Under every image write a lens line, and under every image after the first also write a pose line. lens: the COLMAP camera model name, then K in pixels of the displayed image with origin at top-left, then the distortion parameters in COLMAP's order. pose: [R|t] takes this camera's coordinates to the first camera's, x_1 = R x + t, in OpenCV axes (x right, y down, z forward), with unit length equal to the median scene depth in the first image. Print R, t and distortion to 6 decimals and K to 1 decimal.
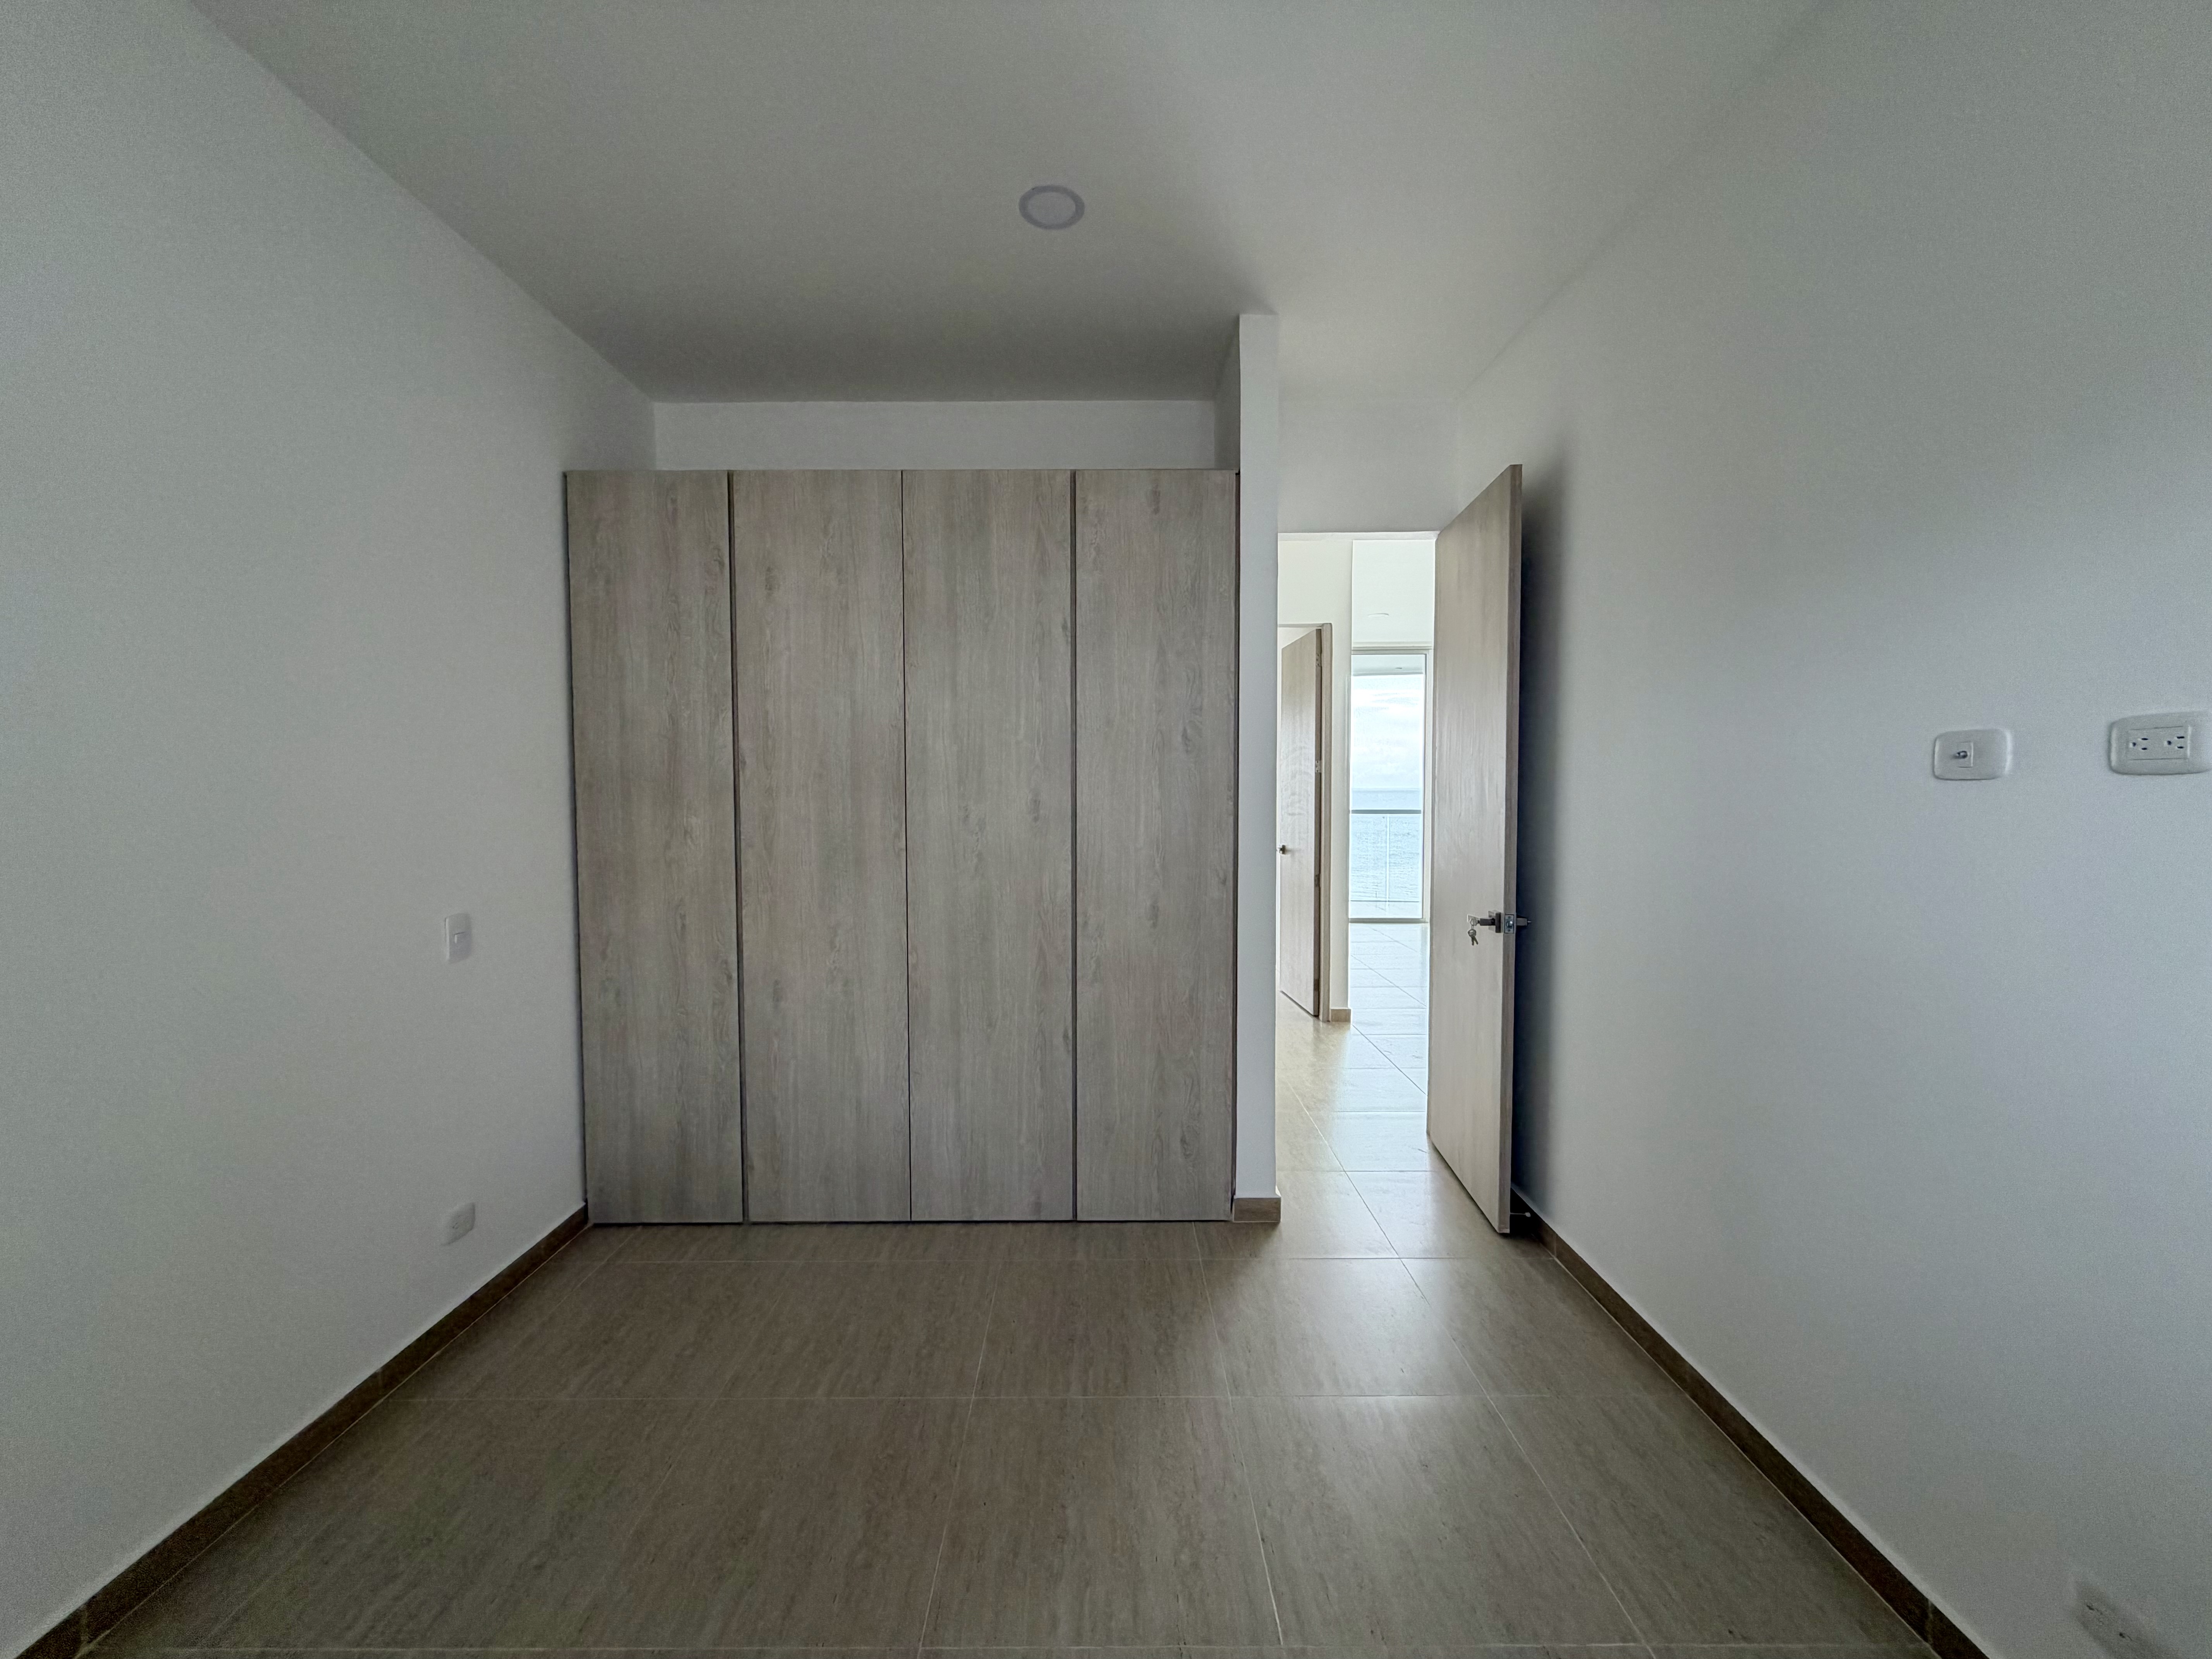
lens RADIAL K [[887.1, 0, 1101.1], [0, 887.1, 829.1], [0, 0, 1]] dist [-0.000431, -0.000762]
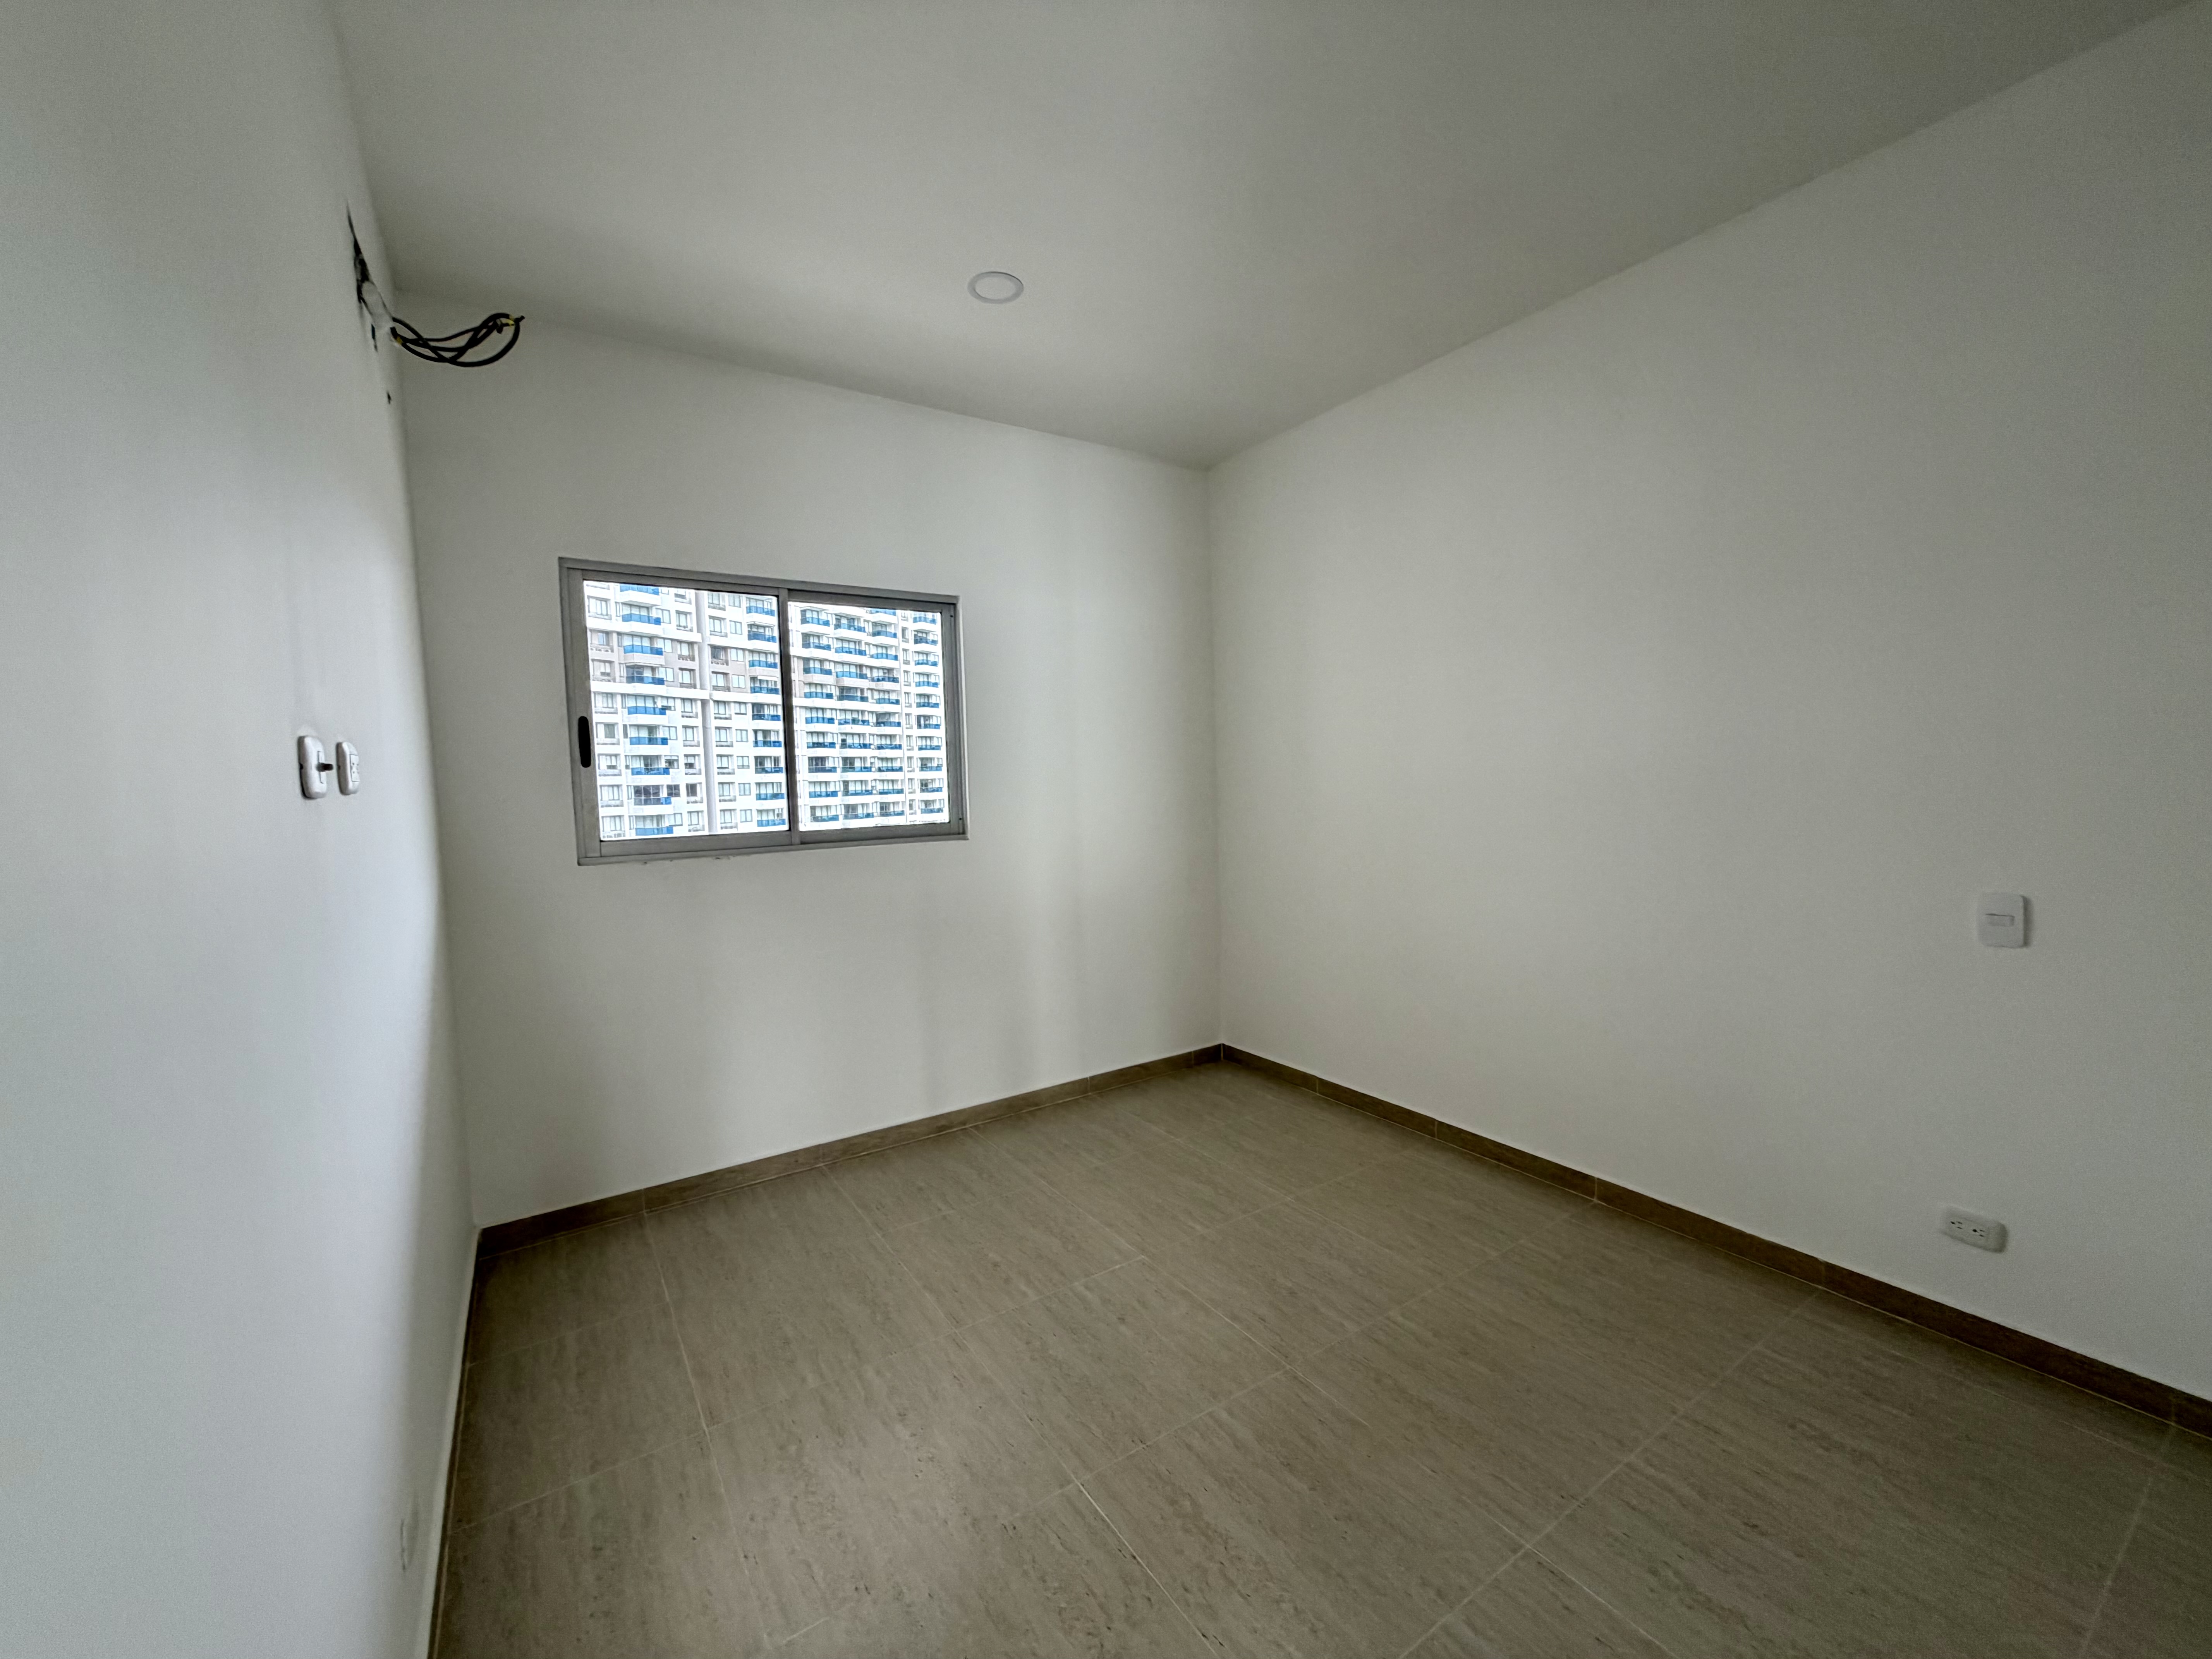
lens RADIAL K [[887.1, 0, 1100.5], [0, 887.1, 831.3], [0, 0, 1]] dist [-0.000431, -0.000762]
pose [[-0.841767, 0.060741, -0.536413, 0.709728], [0.010598, 0.995318, 0.096073, -0.085763], [0.539737, 0.075186, -0.838470, 1.794010]]
